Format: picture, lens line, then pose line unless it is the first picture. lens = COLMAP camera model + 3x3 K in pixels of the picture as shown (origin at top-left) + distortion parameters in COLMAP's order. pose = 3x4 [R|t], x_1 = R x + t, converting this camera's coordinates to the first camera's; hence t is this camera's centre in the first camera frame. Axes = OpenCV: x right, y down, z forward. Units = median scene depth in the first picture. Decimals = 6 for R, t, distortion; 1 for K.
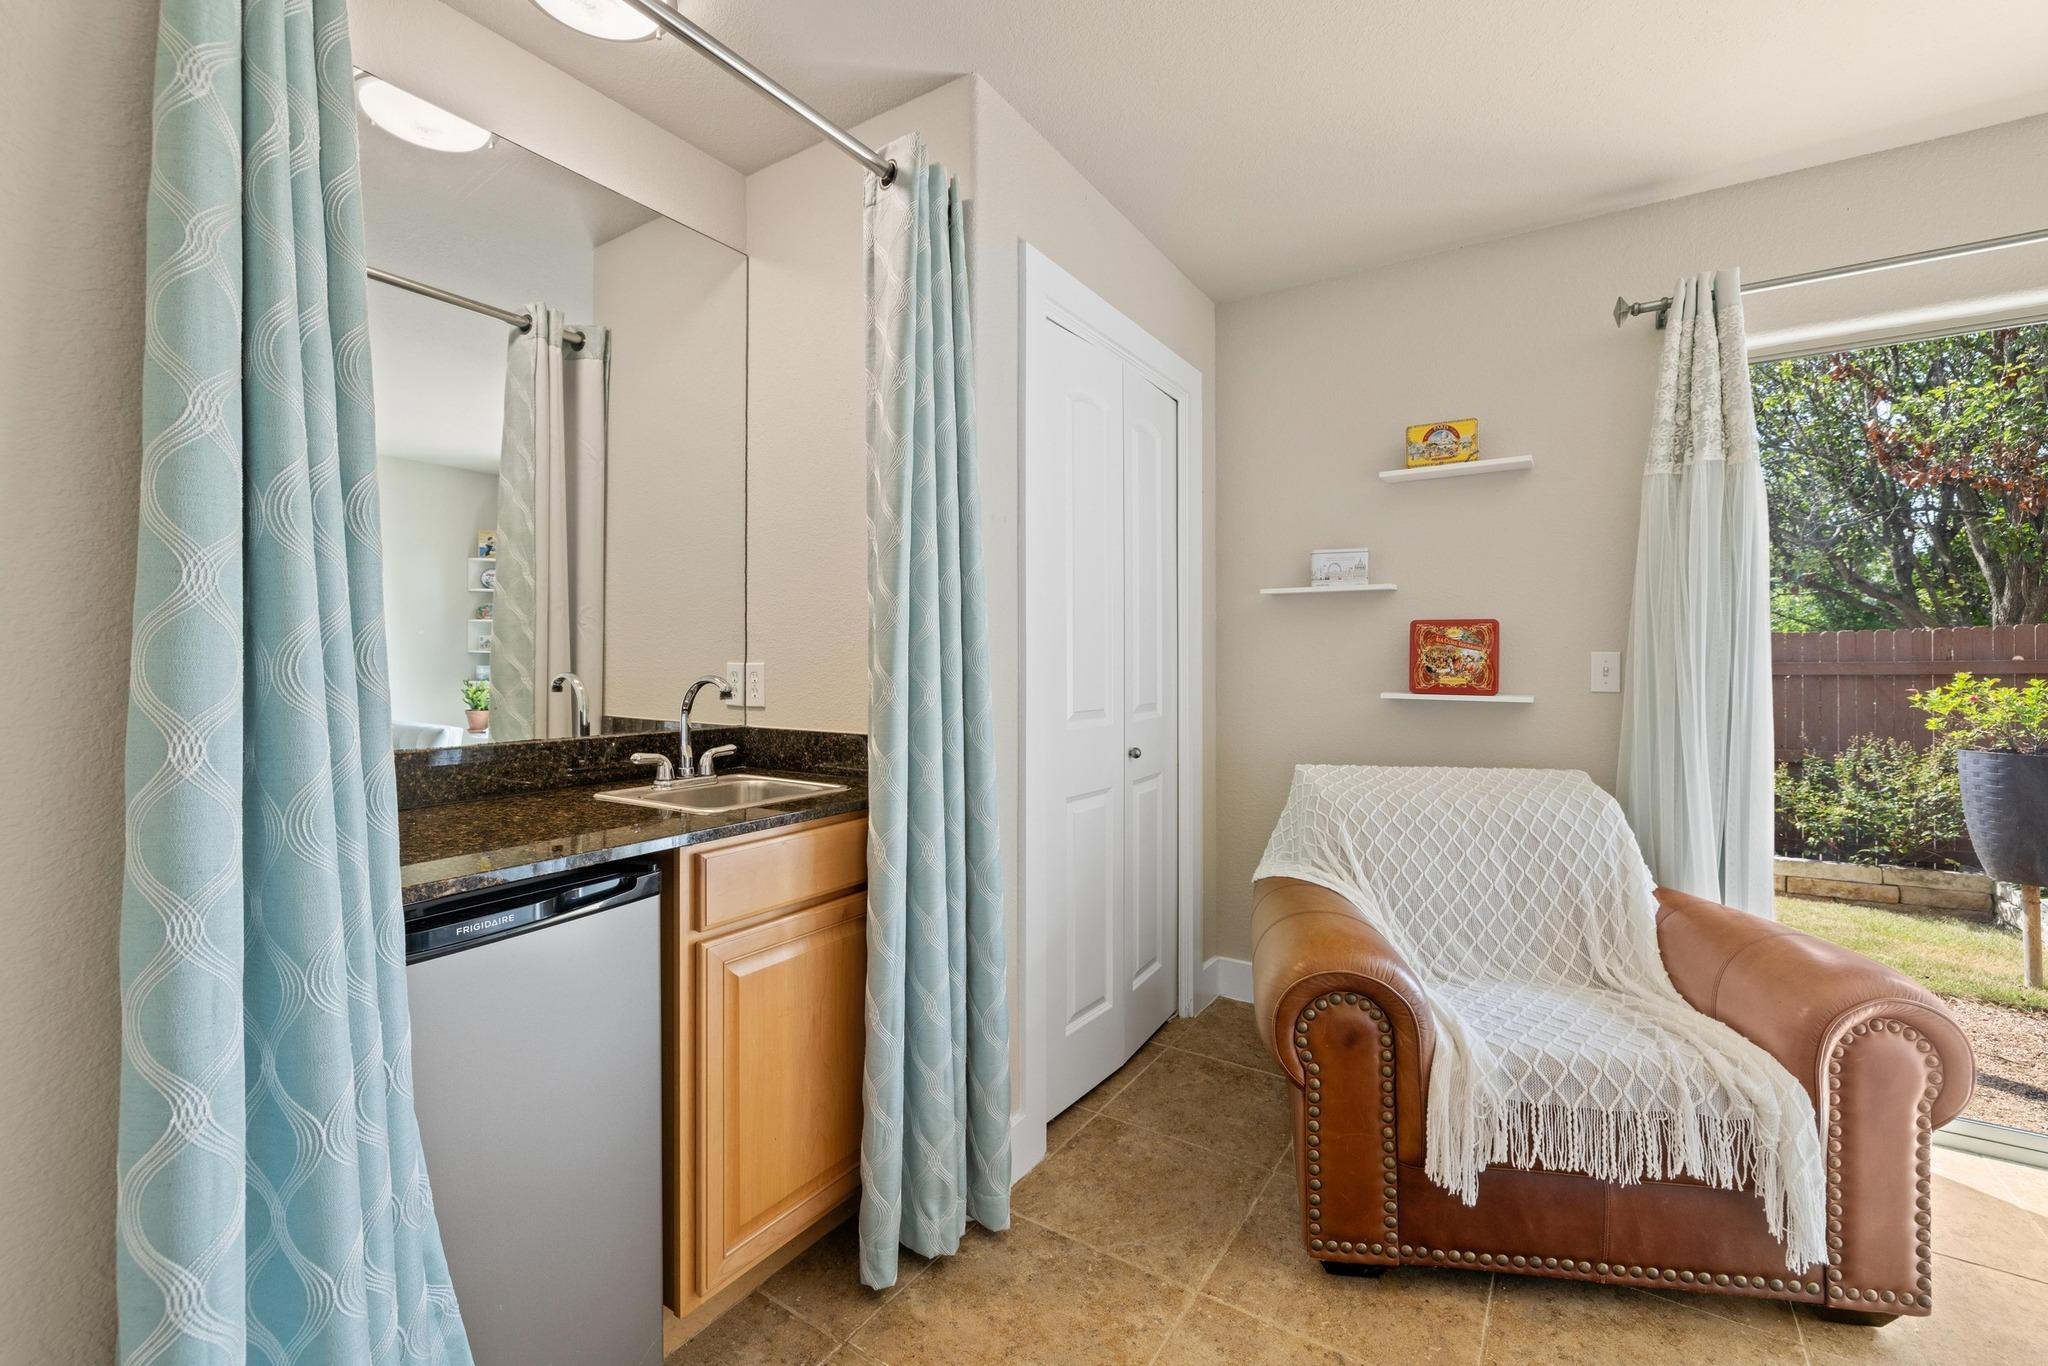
lens RADIAL K [[879.2, 0, 990.3], [0, 879.2, 657.9], [0, 0, 1]] dist [0.002039, -0.000508]
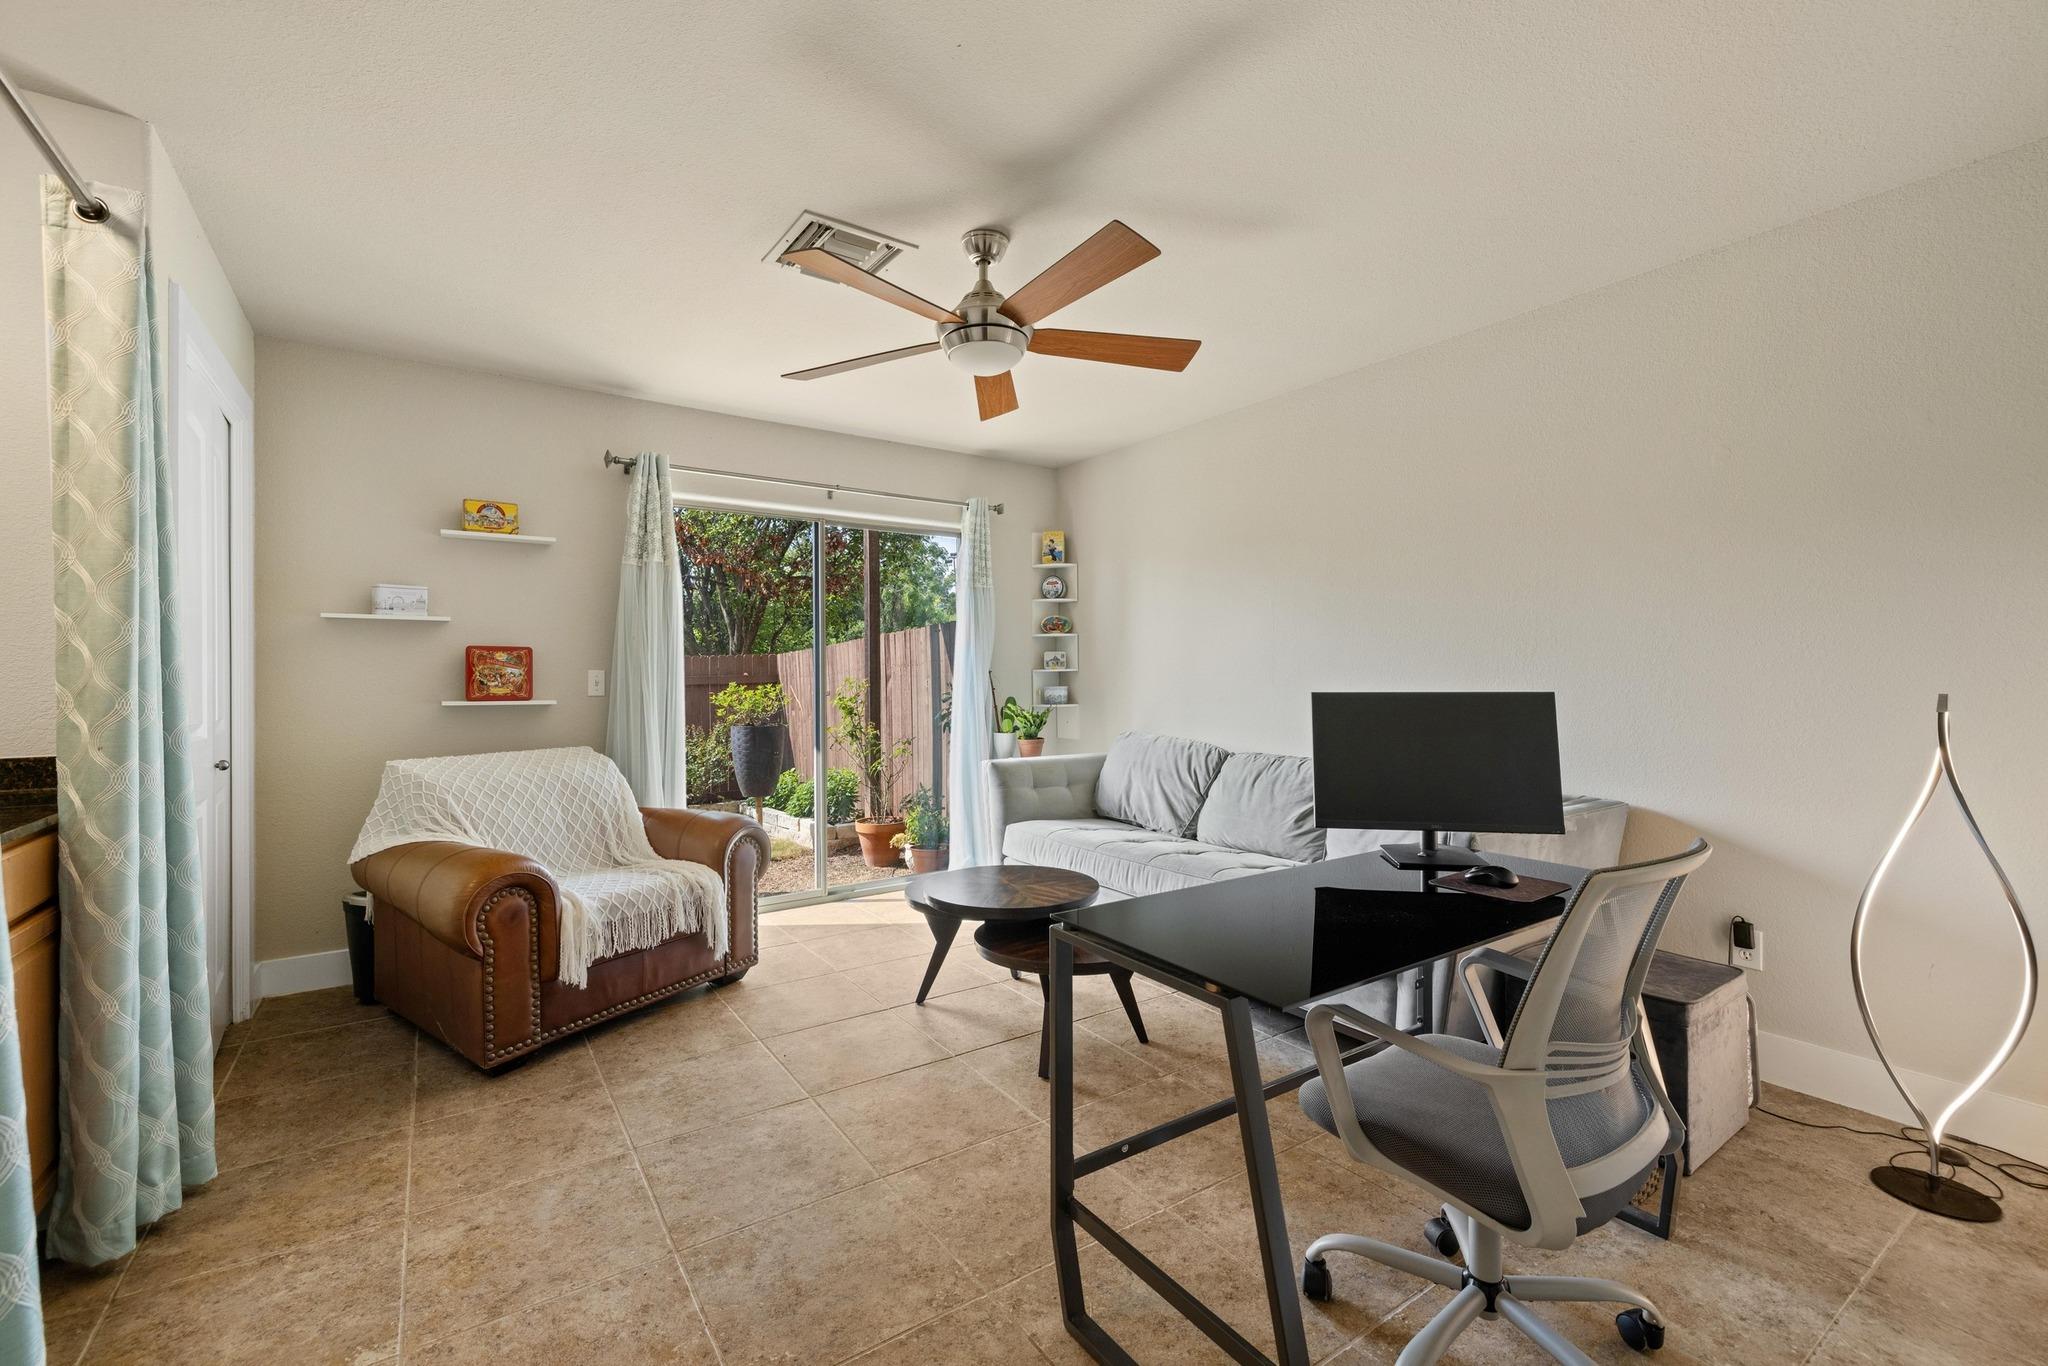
lens RADIAL K [[879.2, 0, 1014.3], [0, 879.2, 676.3], [0, 0, 1]] dist [0.002039, -0.000508]
pose [[0.379141, -0.003551, 0.925332, -0.478323], [0.001287, 0.999994, 0.003310, -0.000324], [-0.925338, -0.000064, 0.379143, -0.289460]]
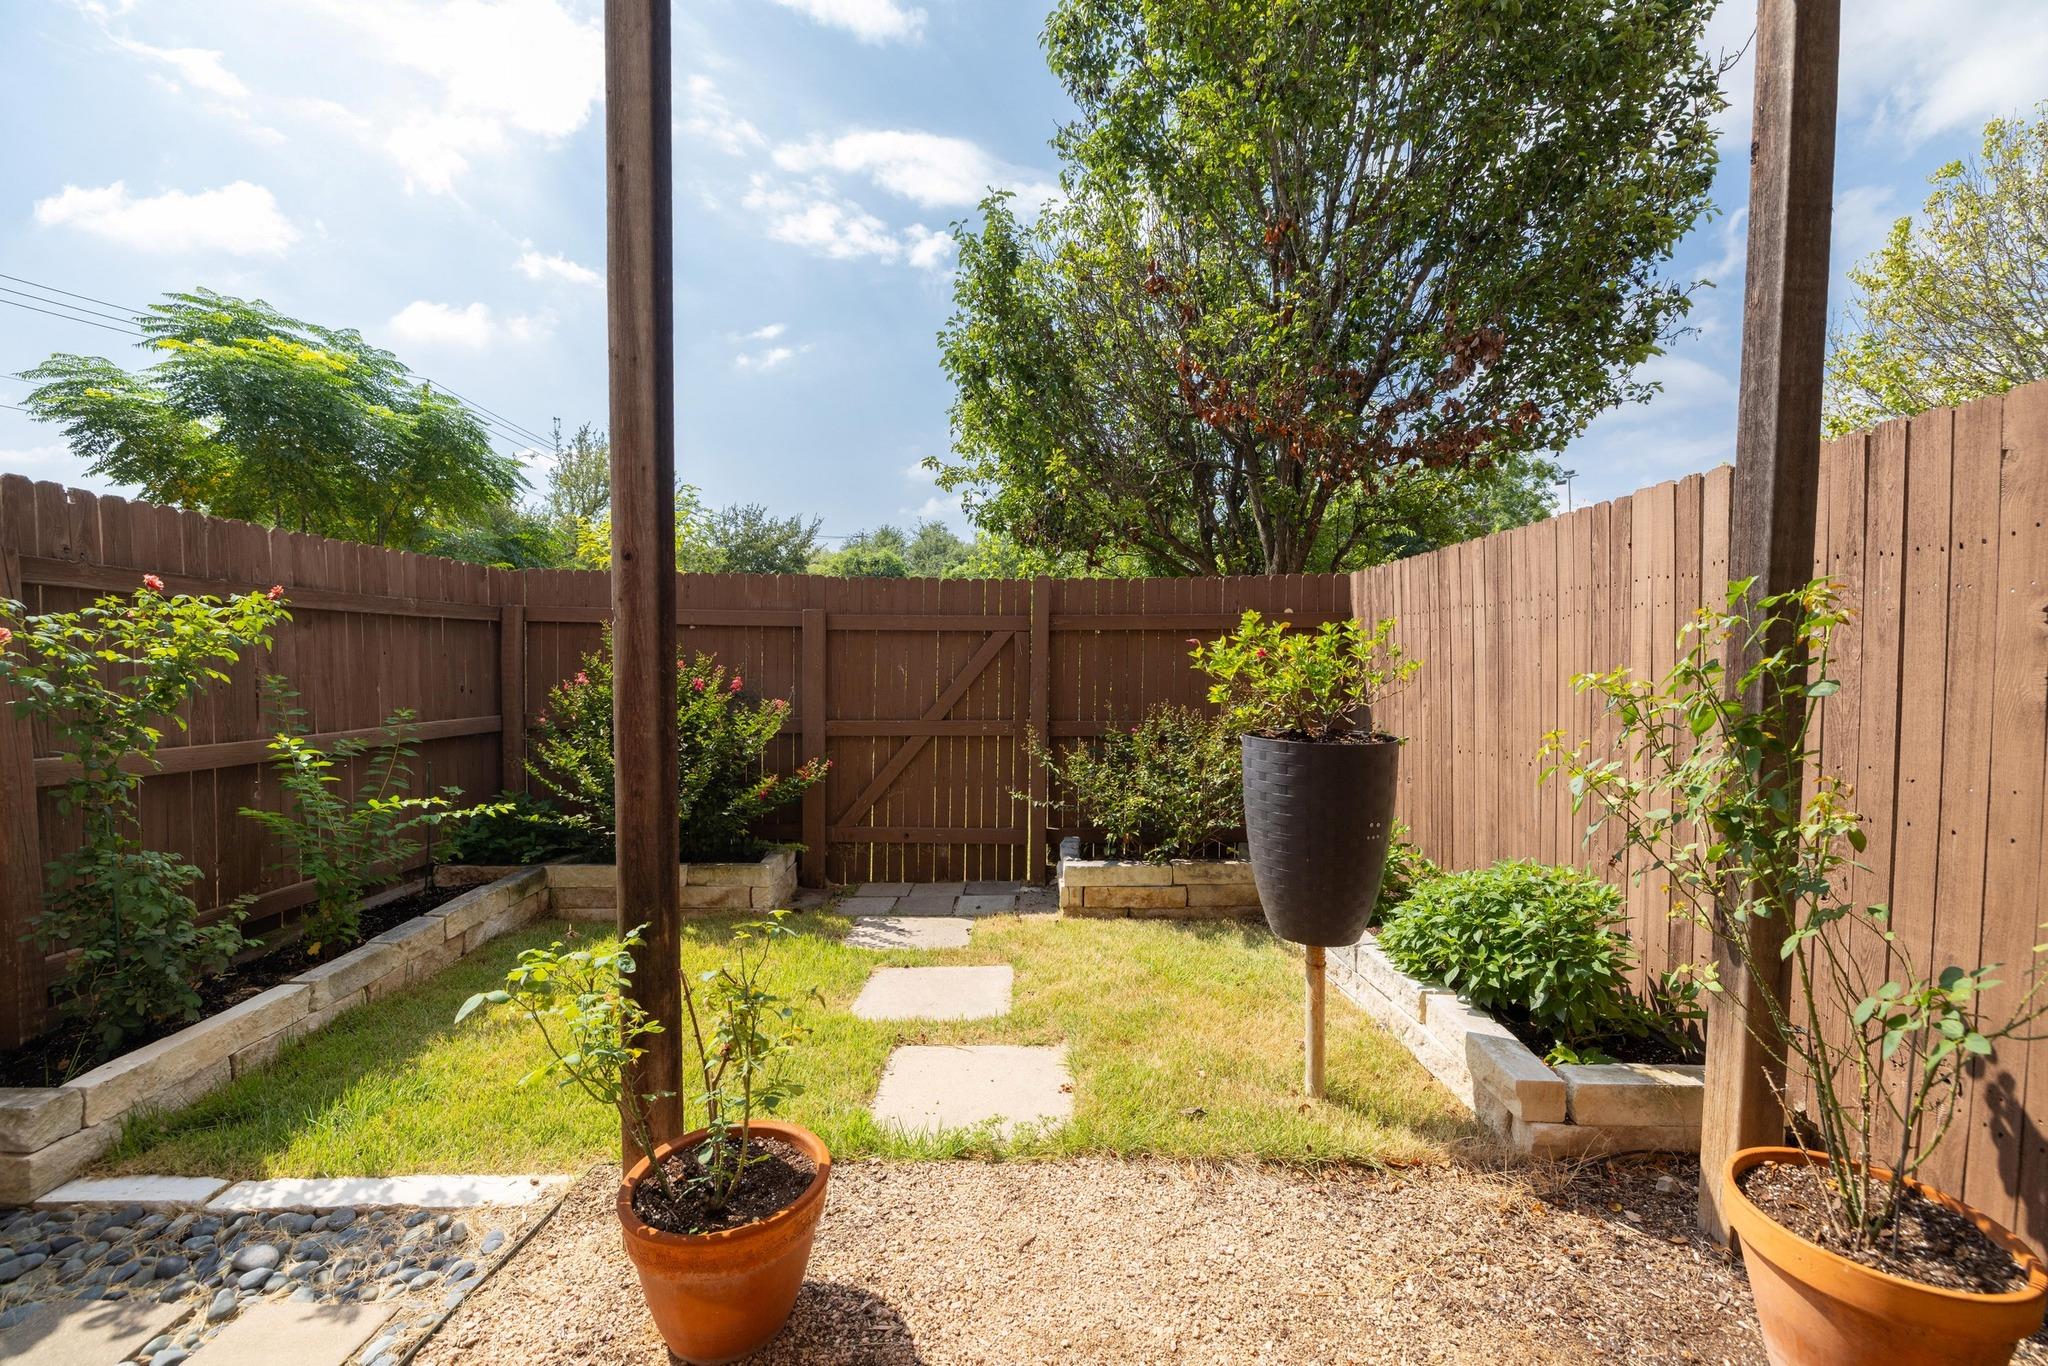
lens RADIAL K [[879.2, 0, 1016.4], [0, 879.2, 673.9], [0, 0, 1]] dist [0.002039, -0.000508]
pose [[0.833991, -0.021346, 0.551366, 0.965130], [-0.008538, 0.998632, 0.051577, 0.046397], [-0.551713, -0.047723, 0.832668, 0.886443]]
